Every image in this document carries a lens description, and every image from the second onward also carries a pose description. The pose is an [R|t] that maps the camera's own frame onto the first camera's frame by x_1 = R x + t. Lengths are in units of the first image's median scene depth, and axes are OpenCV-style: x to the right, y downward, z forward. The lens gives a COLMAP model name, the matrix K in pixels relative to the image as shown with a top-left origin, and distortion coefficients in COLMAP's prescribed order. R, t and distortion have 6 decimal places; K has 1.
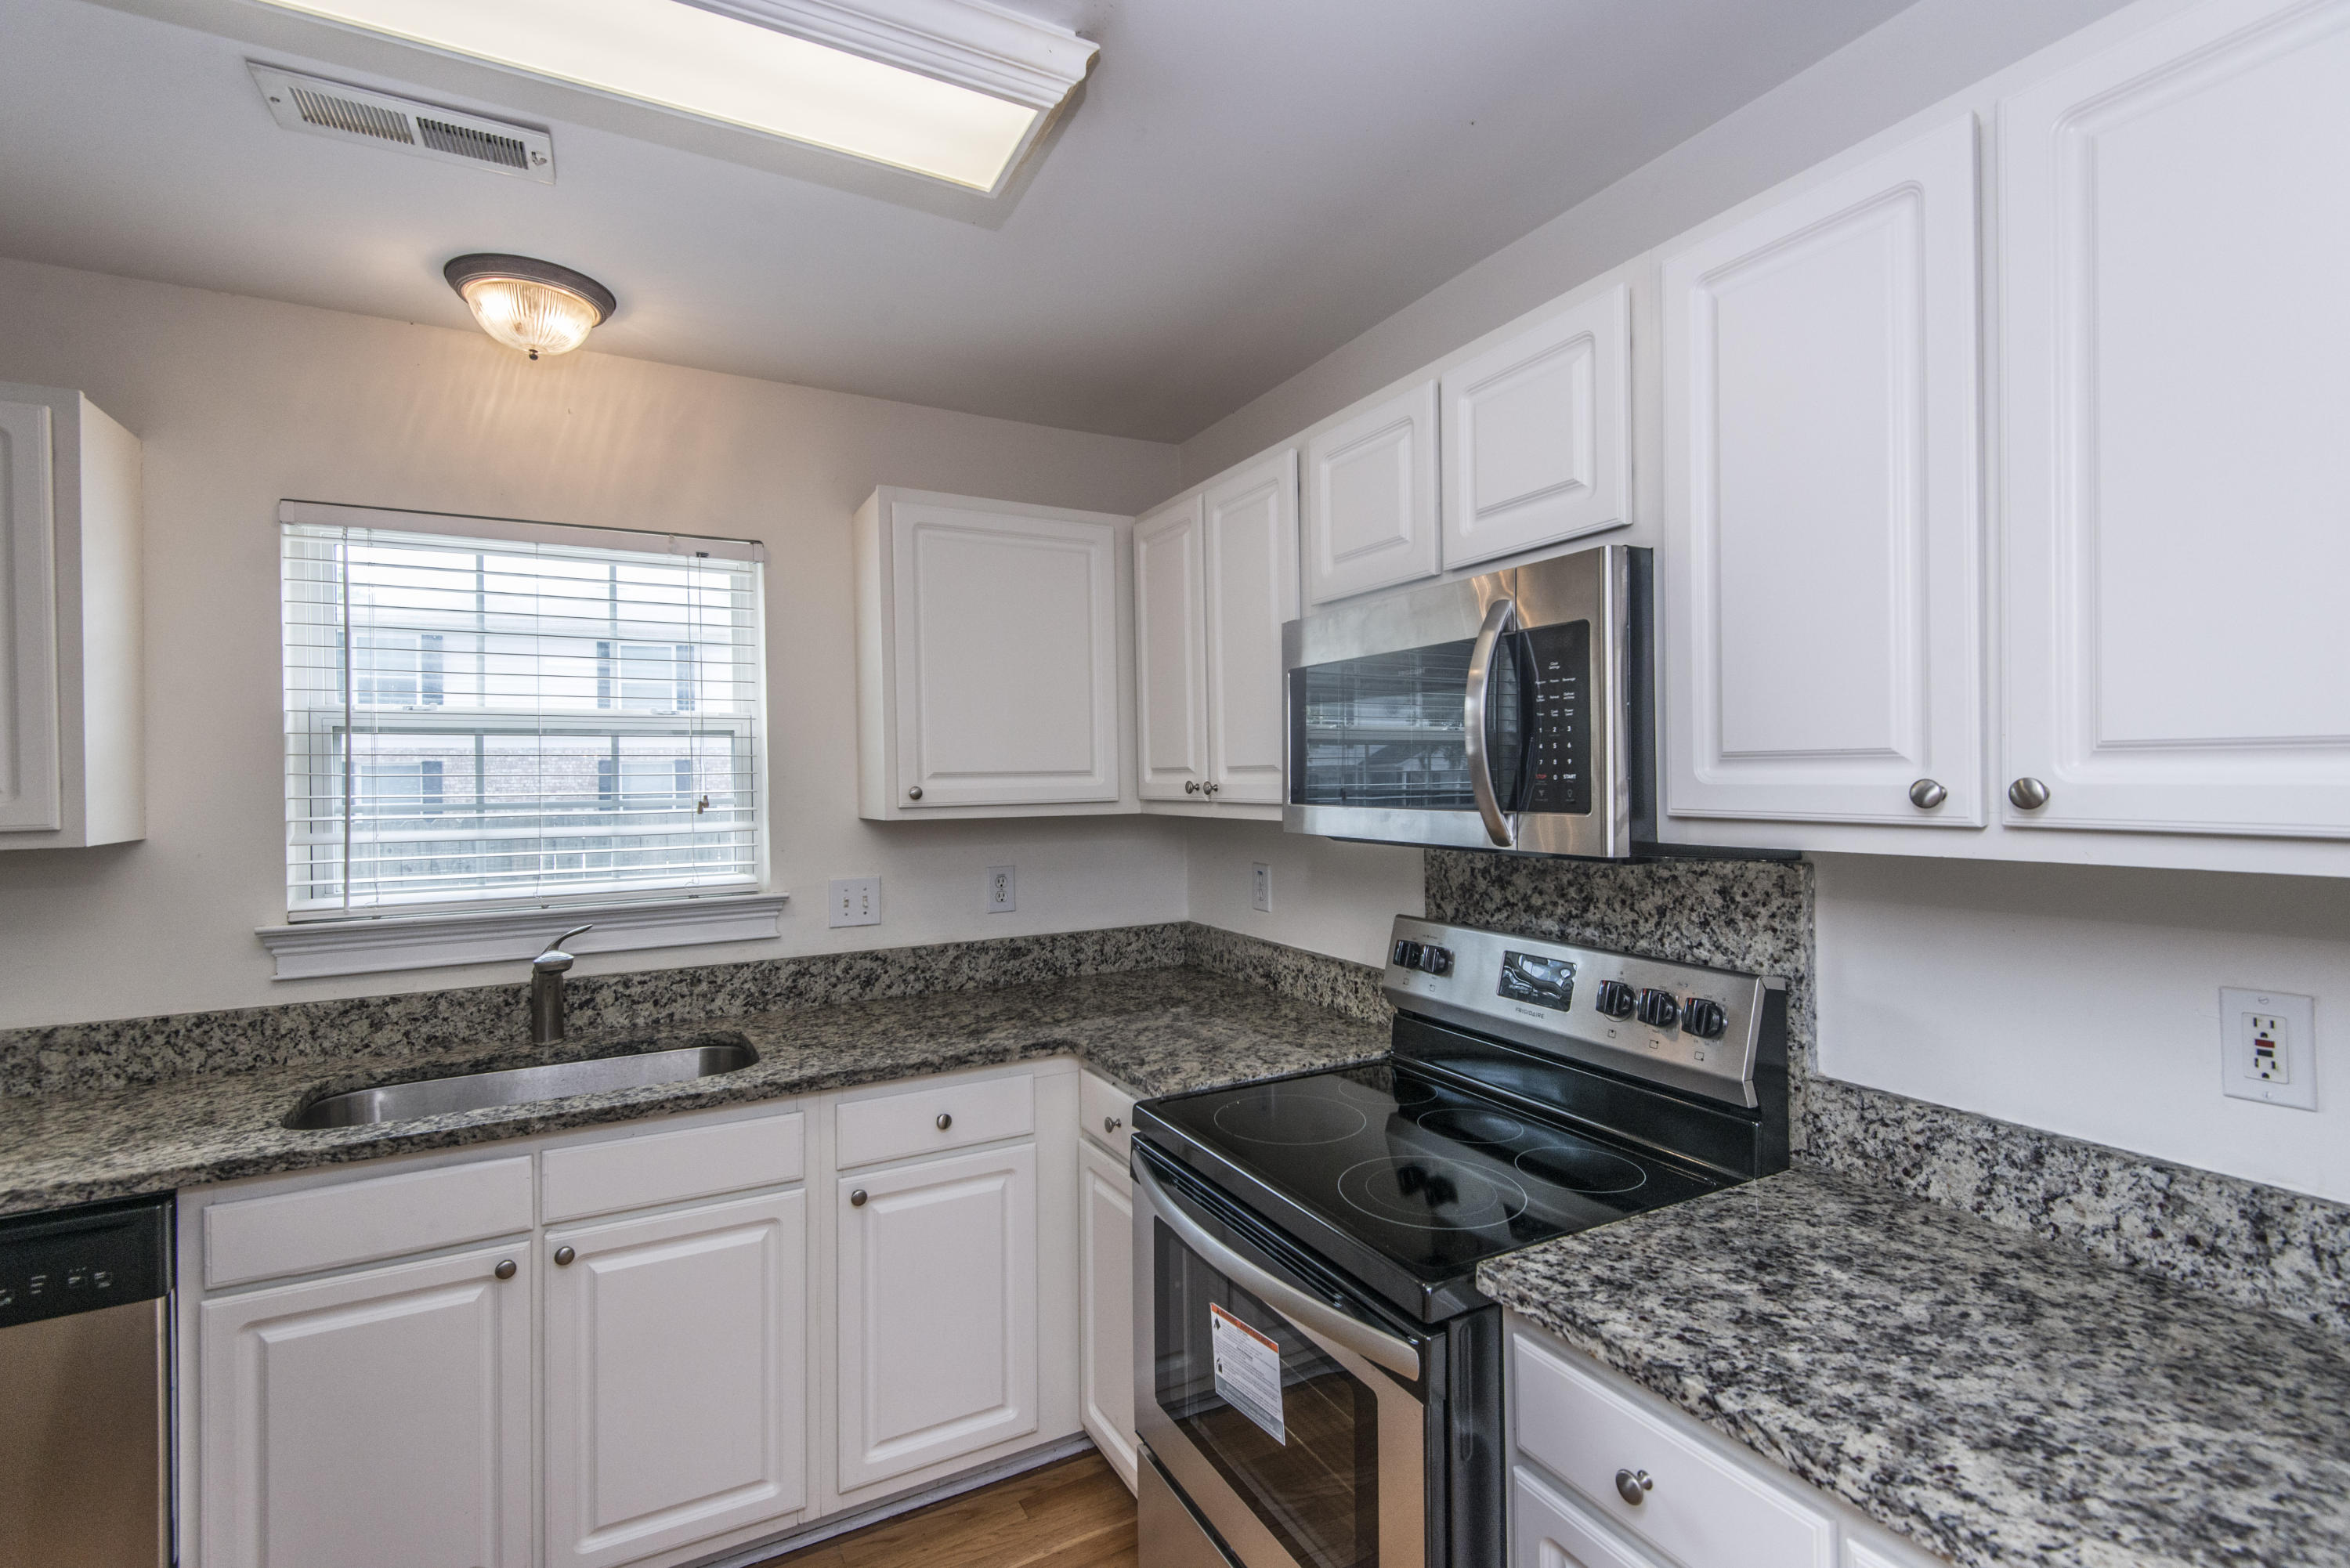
lens RADIAL K [[1060.2, 0, 1182.5], [0, 1060.2, 777.7], [0, 0, 1]] dist [0.015456, -0.010216]
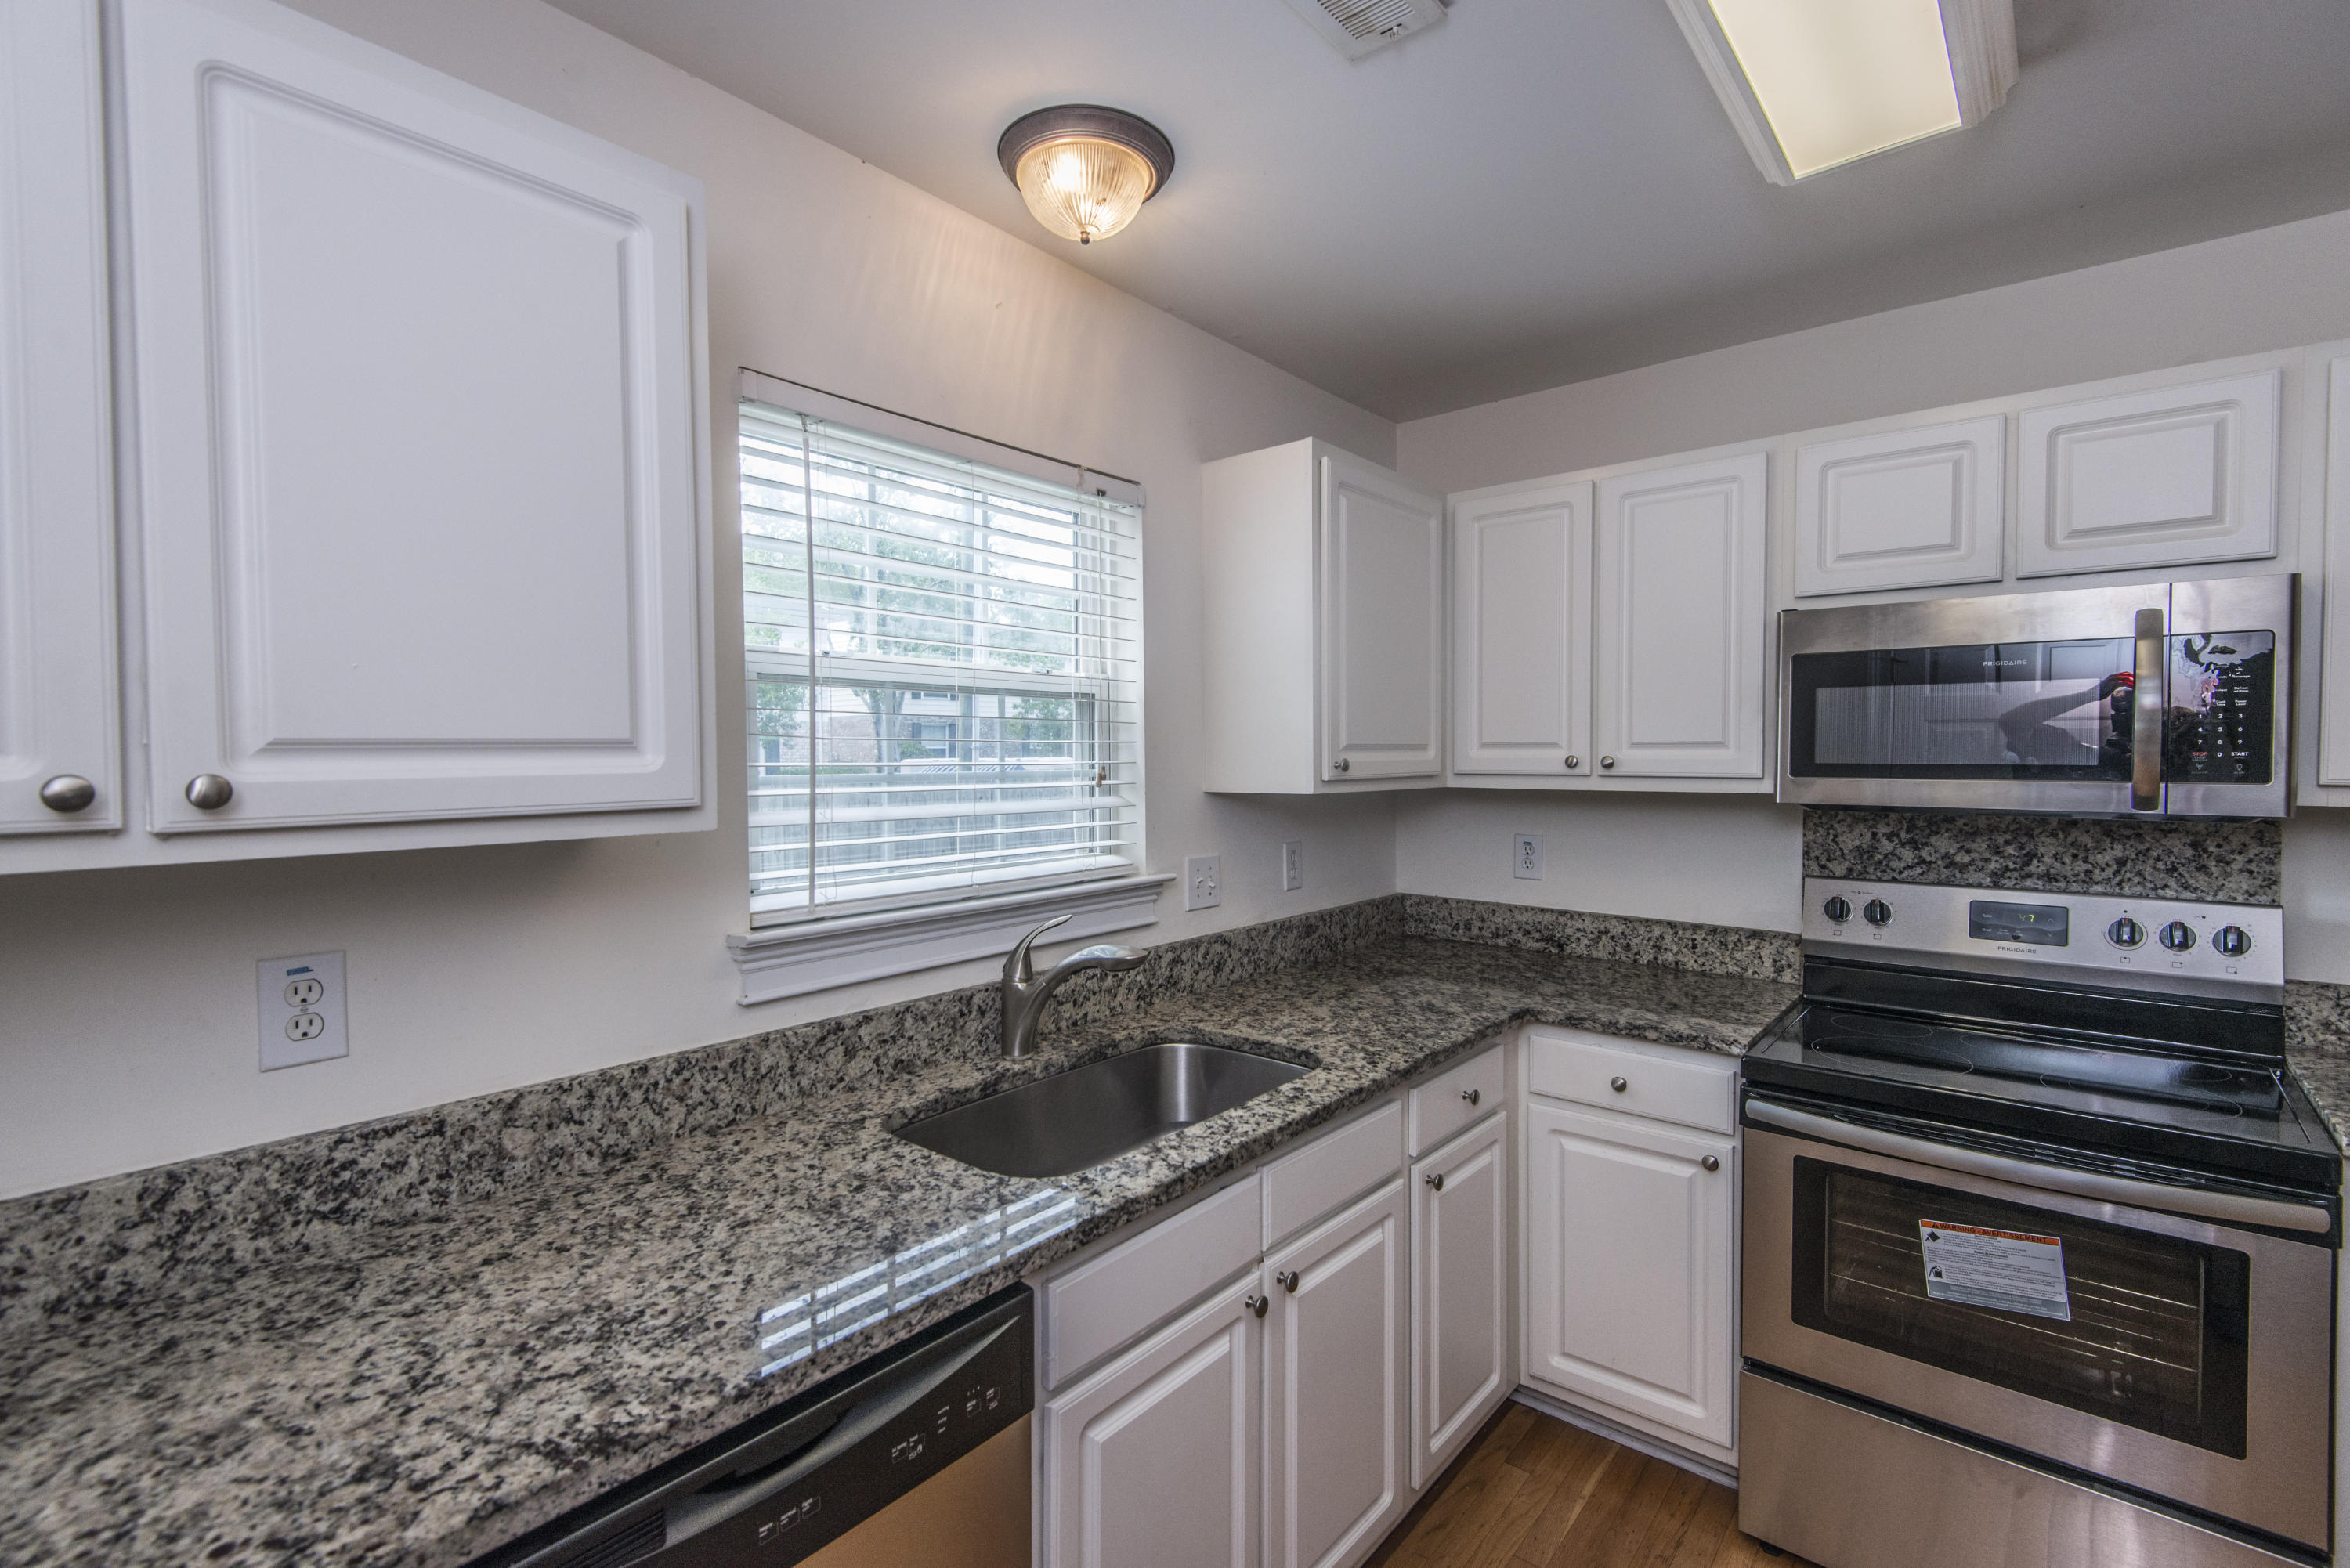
lens RADIAL K [[1060.2, 0, 1194.7], [0, 1060.2, 773.1], [0, 0, 1]] dist [0.015456, -0.010216]
pose [[0.930078, 0.005203, 0.367325, -0.965063], [-0.010708, 0.999859, 0.012950, 0.014338], [-0.367205, -0.015978, 0.930003, 0.211308]]
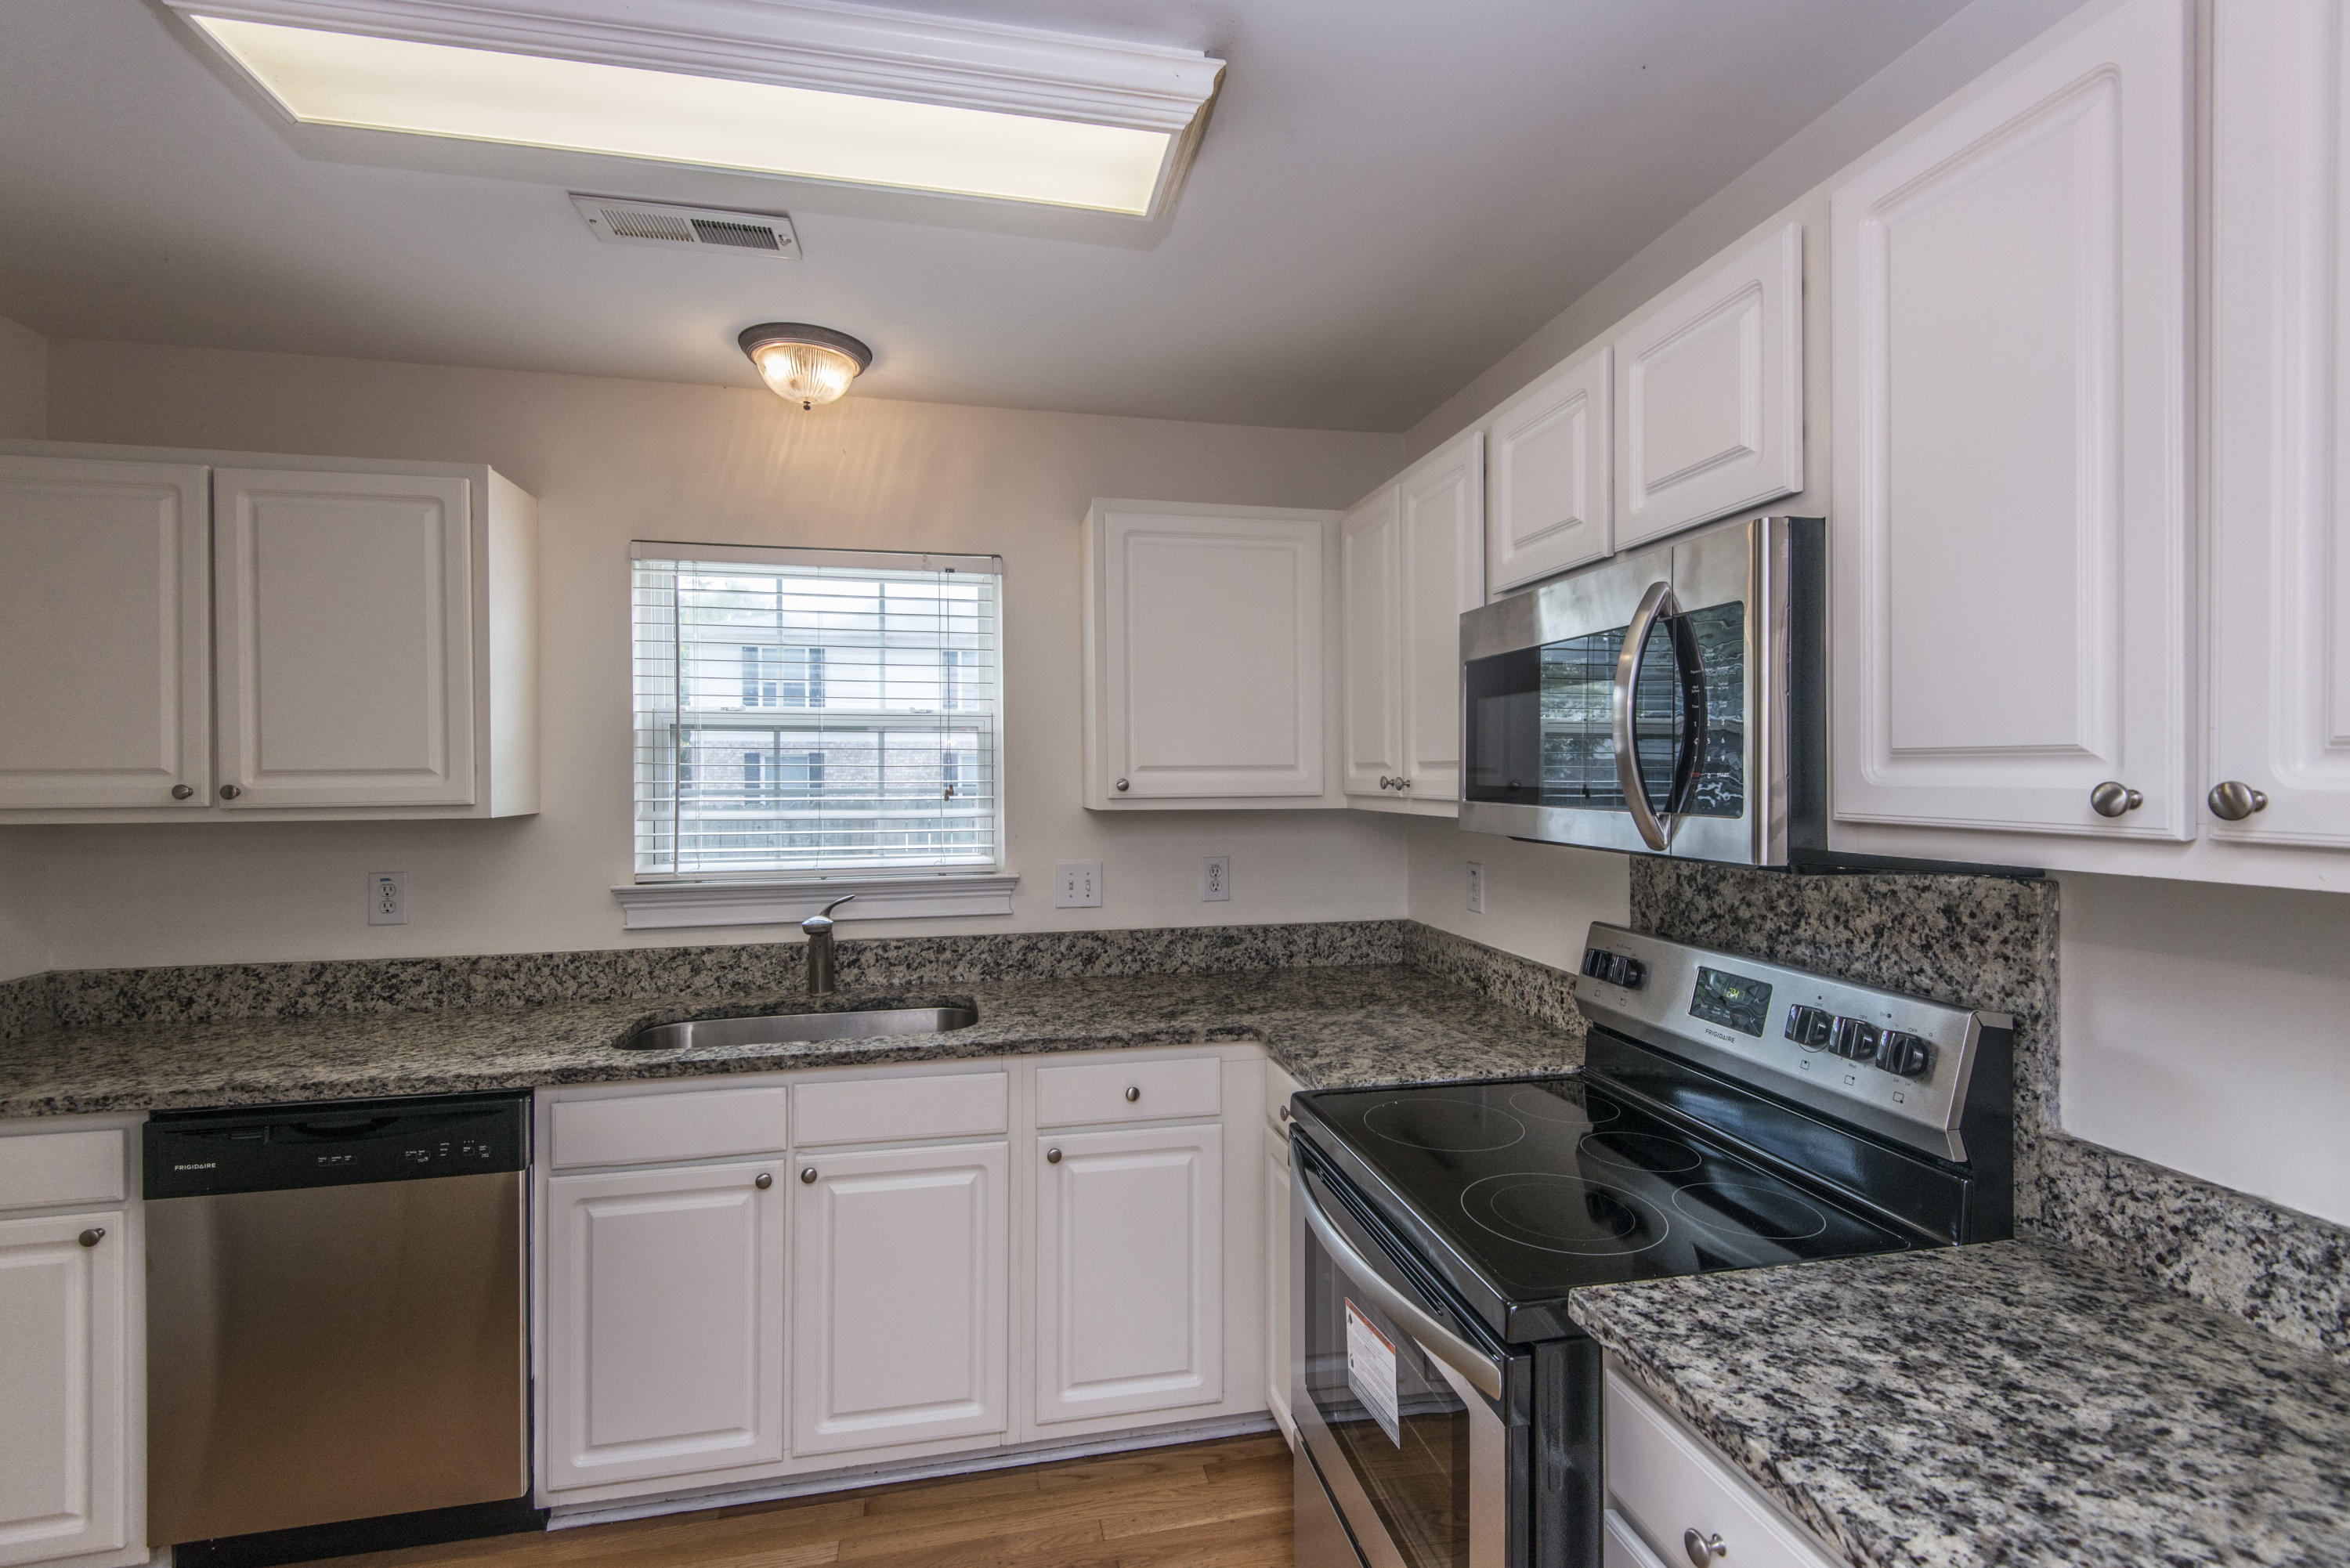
lens RADIAL K [[1060.2, 0, 1183.1], [0, 1060.2, 778.2], [0, 0, 1]] dist [0.015456, -0.010216]
pose [[0.958796, 0.011230, -0.283874, 0.138945], [-0.009766, 0.999931, 0.006572, 0.000165], [0.283928, -0.003529, 0.958839, -0.001926]]
